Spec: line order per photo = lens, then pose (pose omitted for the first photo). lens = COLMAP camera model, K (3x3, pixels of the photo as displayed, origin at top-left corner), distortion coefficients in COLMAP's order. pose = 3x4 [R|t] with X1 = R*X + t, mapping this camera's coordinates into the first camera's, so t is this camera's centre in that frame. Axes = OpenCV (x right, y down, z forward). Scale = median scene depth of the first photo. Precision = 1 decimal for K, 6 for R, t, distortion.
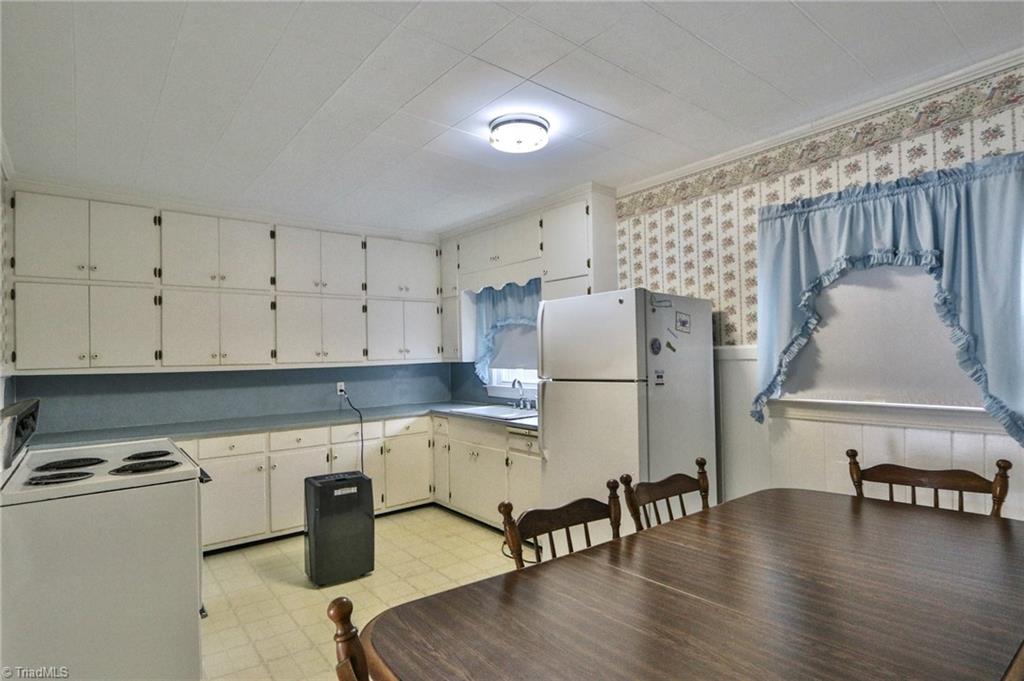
lens RADIAL K [[519.4, 0, 512.0], [0, 519.4, 340.5], [0, 0, 1]] dist [-0.005122, -0.001311]
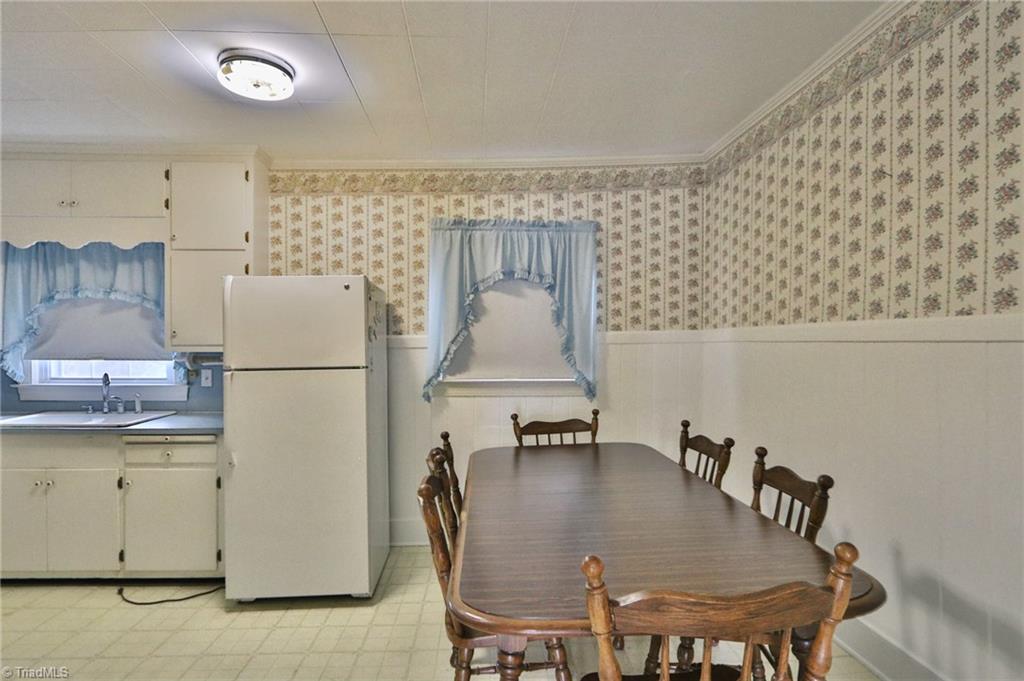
lens RADIAL K [[533.9, 0, 512.0], [0, 533.9, 340.5], [0, 0, 1]] dist [-0.020409, -0.001099]
pose [[0.603856, 0.019321, 0.796860, -0.371590], [-0.030929, 0.999521, -0.000797, 0.015789], [-0.796493, -0.024165, 0.604164, 0.131331]]
